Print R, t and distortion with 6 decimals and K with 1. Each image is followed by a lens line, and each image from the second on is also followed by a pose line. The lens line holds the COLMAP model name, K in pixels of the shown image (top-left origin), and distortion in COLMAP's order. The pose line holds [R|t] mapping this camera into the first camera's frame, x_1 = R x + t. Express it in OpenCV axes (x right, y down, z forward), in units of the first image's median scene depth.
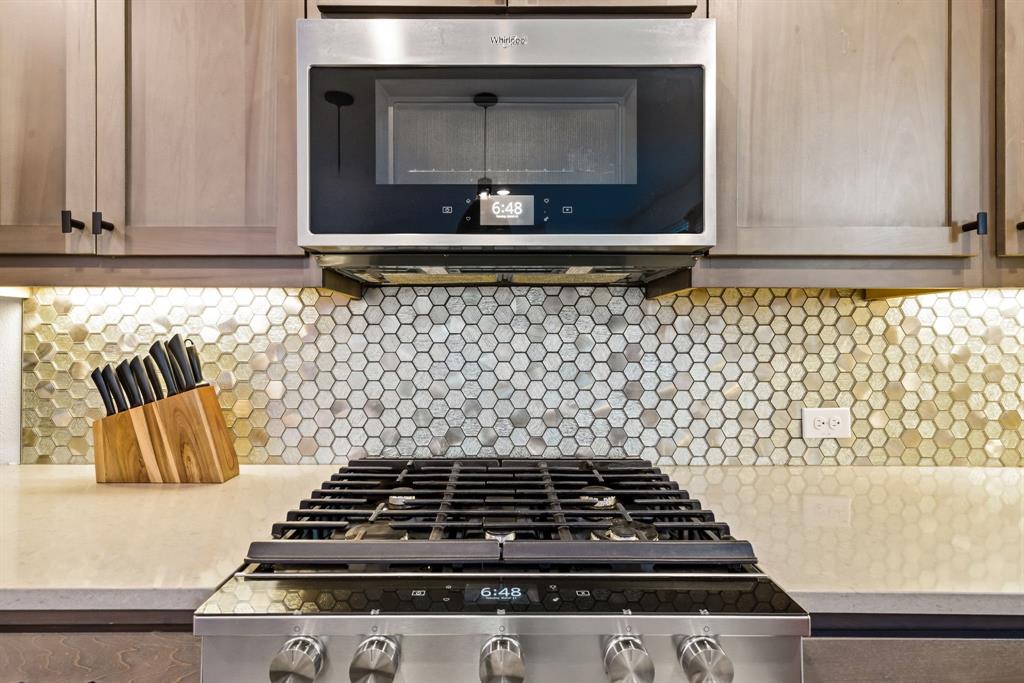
lens RADIAL K [[489.2, 0, 512.0], [0, 489.2, 341.5], [0, 0, 1]] dist [-0.000730, 0.000030]
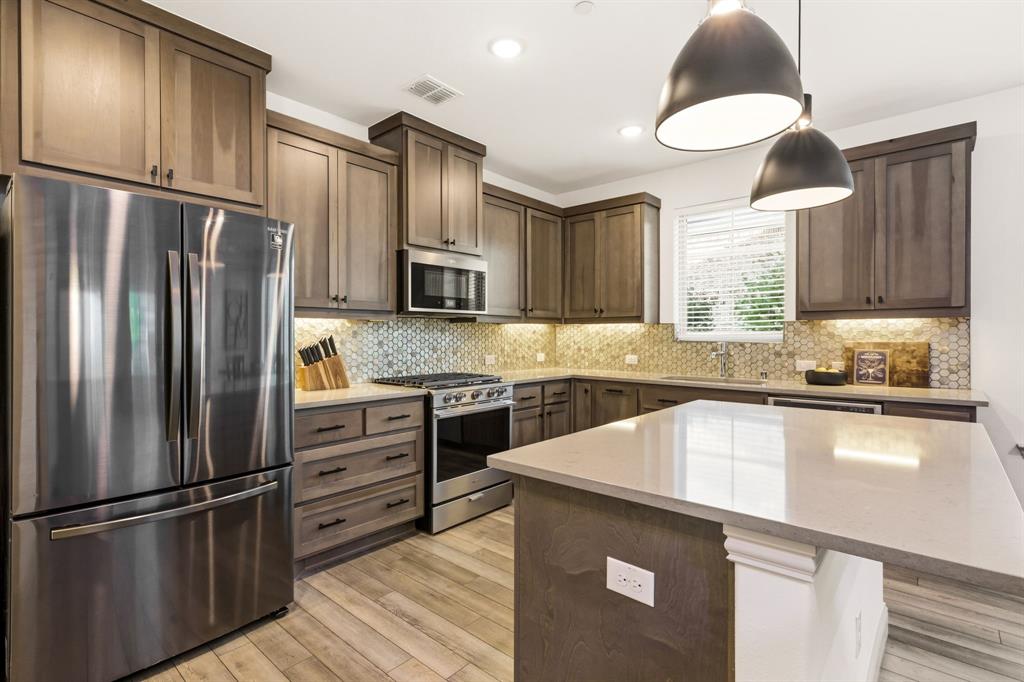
lens RADIAL K [[489.2, 0, 512.0], [0, 489.2, 341.0], [0, 0, 1]] dist [-0.000730, 0.000030]
pose [[0.652831, -0.011546, 0.757416, -1.864350], [0.004736, 0.999926, 0.011162, -0.004268], [-0.757489, -0.003700, 0.652838, -1.368265]]
